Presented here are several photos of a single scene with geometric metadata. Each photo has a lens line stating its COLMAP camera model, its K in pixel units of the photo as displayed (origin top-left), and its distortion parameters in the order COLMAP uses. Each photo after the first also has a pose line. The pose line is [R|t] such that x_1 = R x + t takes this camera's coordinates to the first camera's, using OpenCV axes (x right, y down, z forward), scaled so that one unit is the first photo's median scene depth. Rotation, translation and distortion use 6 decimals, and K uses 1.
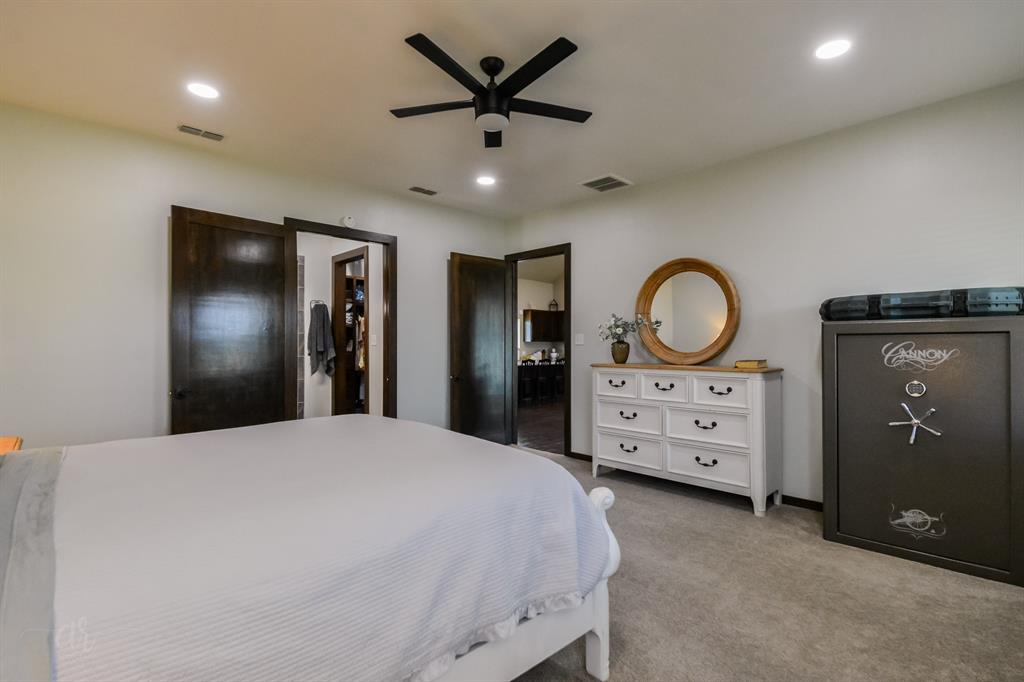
lens RADIAL K [[482.5, 0, 520.9], [0, 482.5, 345.2], [0, 0, 1]] dist [0.005938, -0.011831]
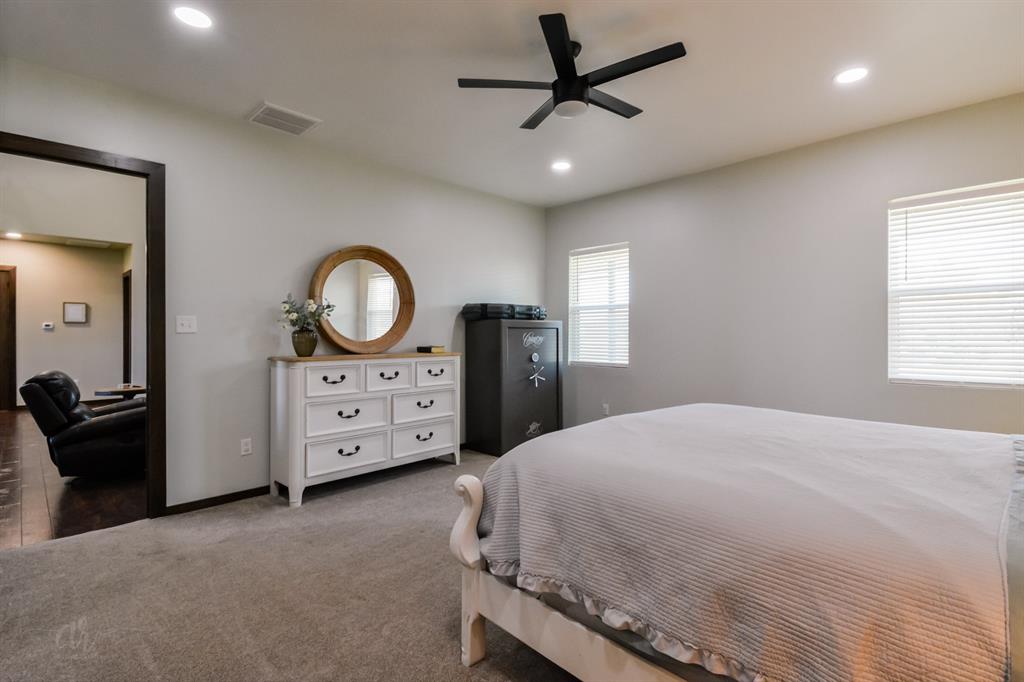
lens RADIAL K [[482.5, 0, 516.9], [0, 482.5, 336.4], [0, 0, 1]] dist [0.005938, -0.011831]
pose [[-0.041400, -0.000422, 0.999143, -0.687091], [0.000373, 1.000000, 0.000437, 0.004536], [-0.999143, 0.000391, -0.041400, 0.755171]]
